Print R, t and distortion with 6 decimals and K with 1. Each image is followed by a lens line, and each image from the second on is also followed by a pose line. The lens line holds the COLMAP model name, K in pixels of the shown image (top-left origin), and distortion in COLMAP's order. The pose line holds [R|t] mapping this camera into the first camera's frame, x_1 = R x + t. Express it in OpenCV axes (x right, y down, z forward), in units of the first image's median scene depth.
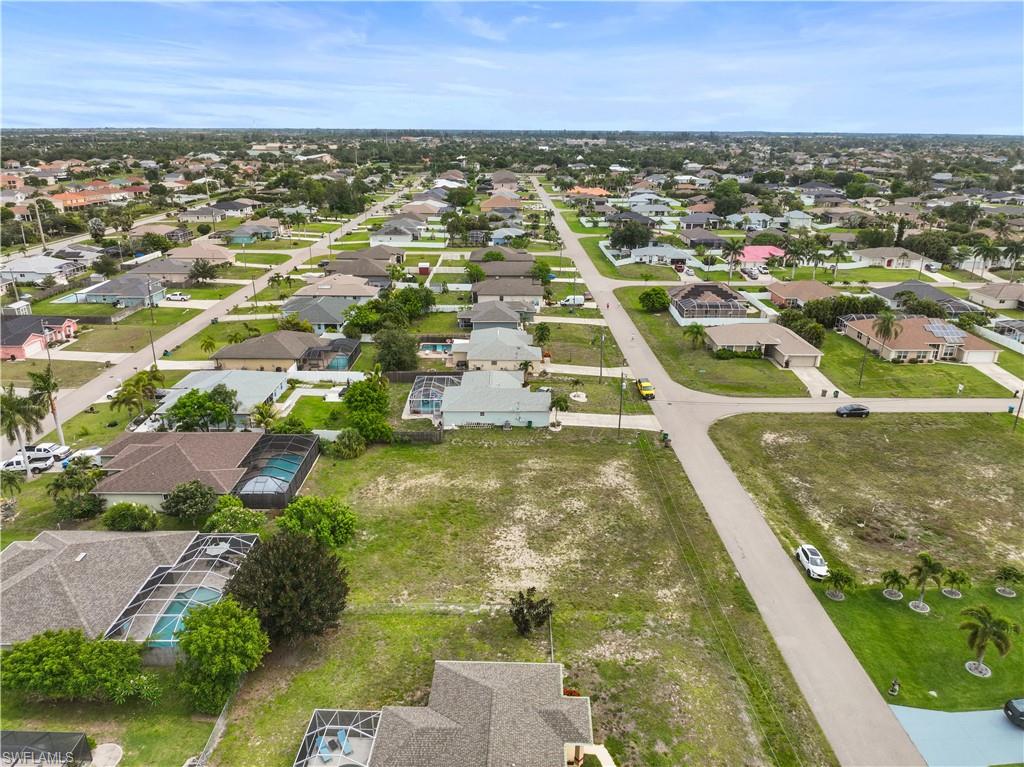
lens RADIAL K [[701.5, 0, 513.1], [0, 701.5, 382.2], [0, 0, 1]] dist [0.012163, -0.026303]
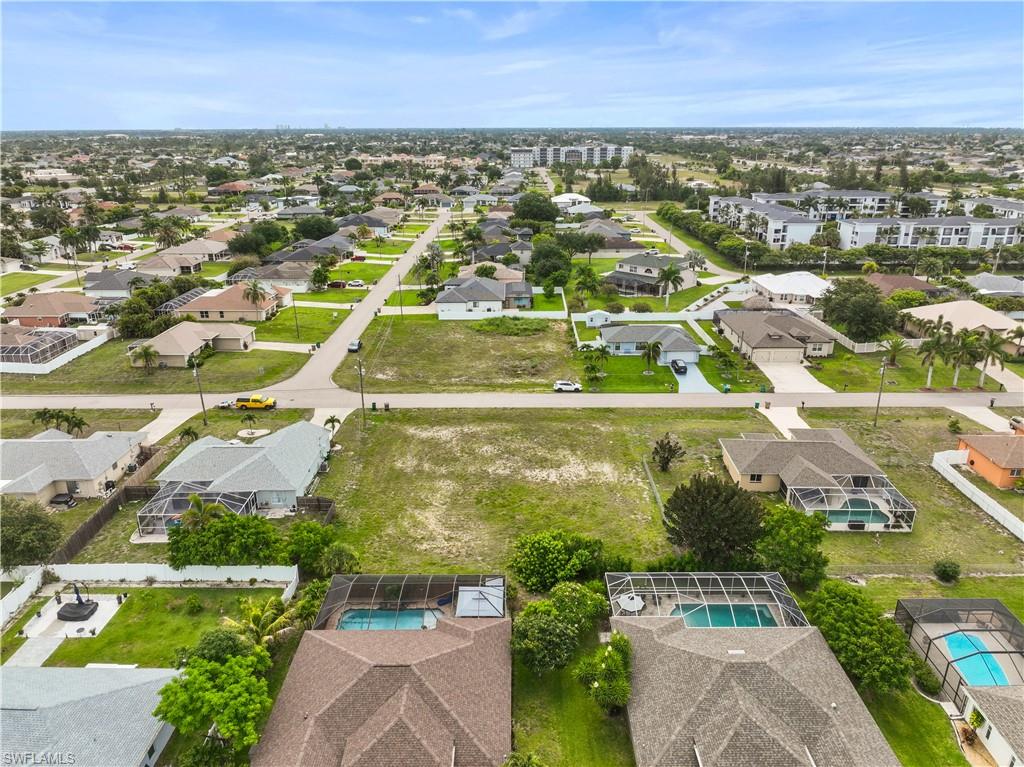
lens RADIAL K [[701.5, 0, 513.1], [0, 701.5, 382.2], [0, 0, 1]] dist [0.012163, -0.026303]
pose [[0.010542, -0.348954, 0.937081, -0.775901], [0.342352, 0.881757, 0.324501, -0.230366], [-0.939513, 0.317390, 0.128761, 0.633685]]
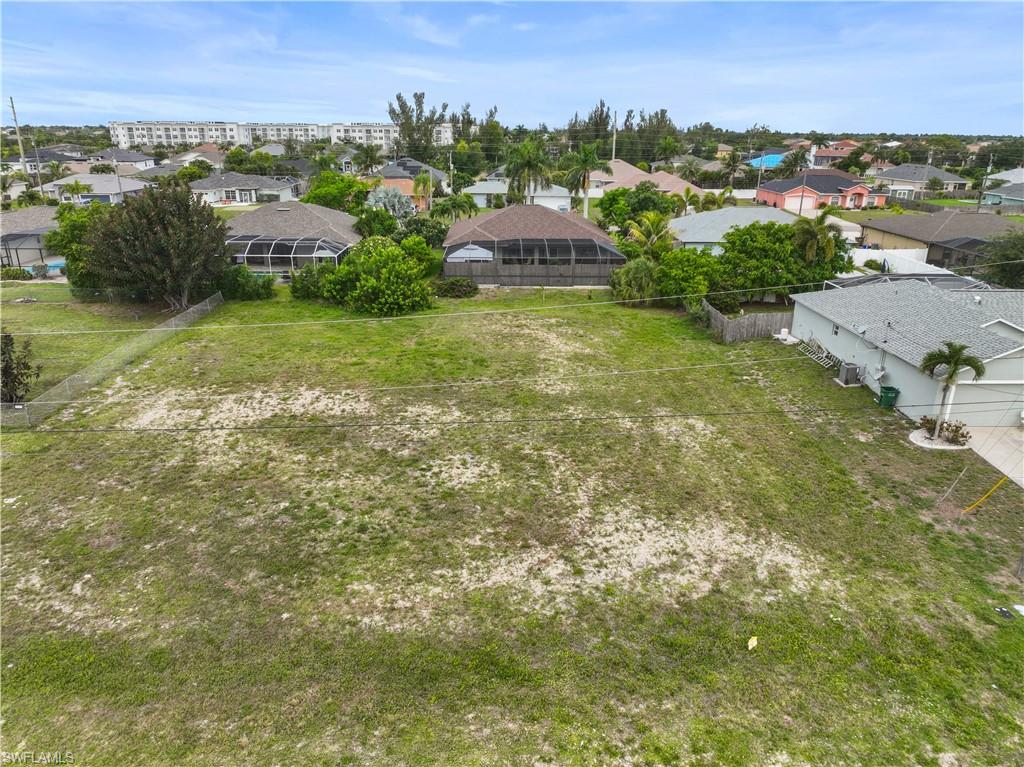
lens RADIAL K [[701.5, 0, 513.1], [0, 701.5, 382.2], [0, 0, 1]] dist [0.012163, -0.026303]
pose [[0.016434, 0.330929, -0.943513, 0.333245], [-0.347473, 0.886715, 0.304956, 0.014263], [0.937546, 0.322834, 0.129561, 0.786007]]
